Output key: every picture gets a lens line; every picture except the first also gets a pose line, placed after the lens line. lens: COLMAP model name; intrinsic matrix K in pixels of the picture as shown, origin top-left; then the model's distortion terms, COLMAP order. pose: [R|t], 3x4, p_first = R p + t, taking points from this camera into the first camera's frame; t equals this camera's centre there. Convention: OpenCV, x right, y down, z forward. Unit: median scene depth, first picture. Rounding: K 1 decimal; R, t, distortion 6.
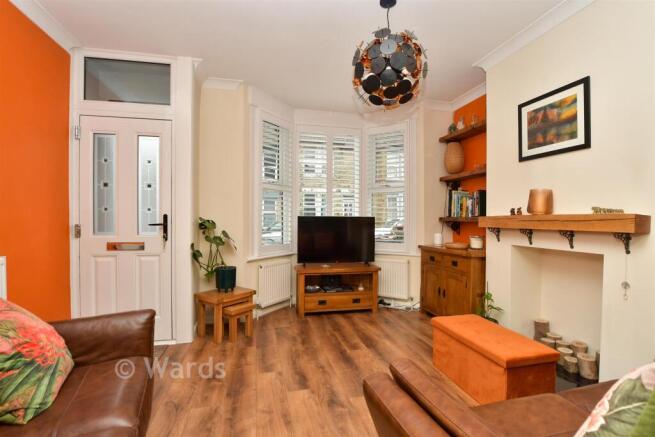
lens RADIAL K [[313.0, 0, 327.5], [0, 313.0, 219.3], [0, 0, 1]] dist [-0.002297, -0.000408]
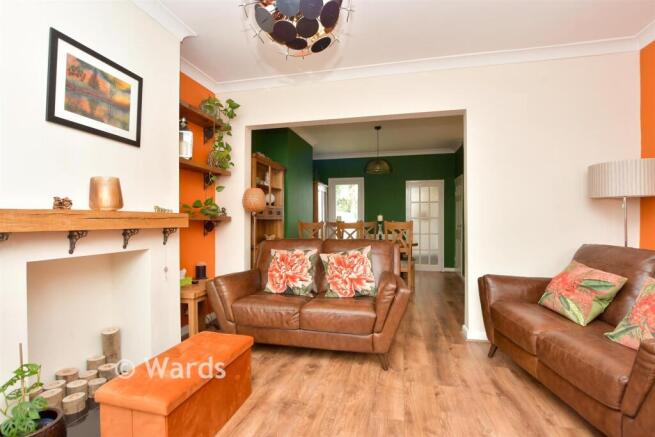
lens RADIAL K [[313.0, 0, 327.8], [0, 313.0, 218.1], [0, 0, 1]] dist [-0.002297, -0.000408]
pose [[-0.891382, 0.001406, 0.453250, -0.158531], [-0.002045, 0.999973, -0.007123, 0.008475], [-0.453247, -0.007276, -0.891355, 1.469146]]
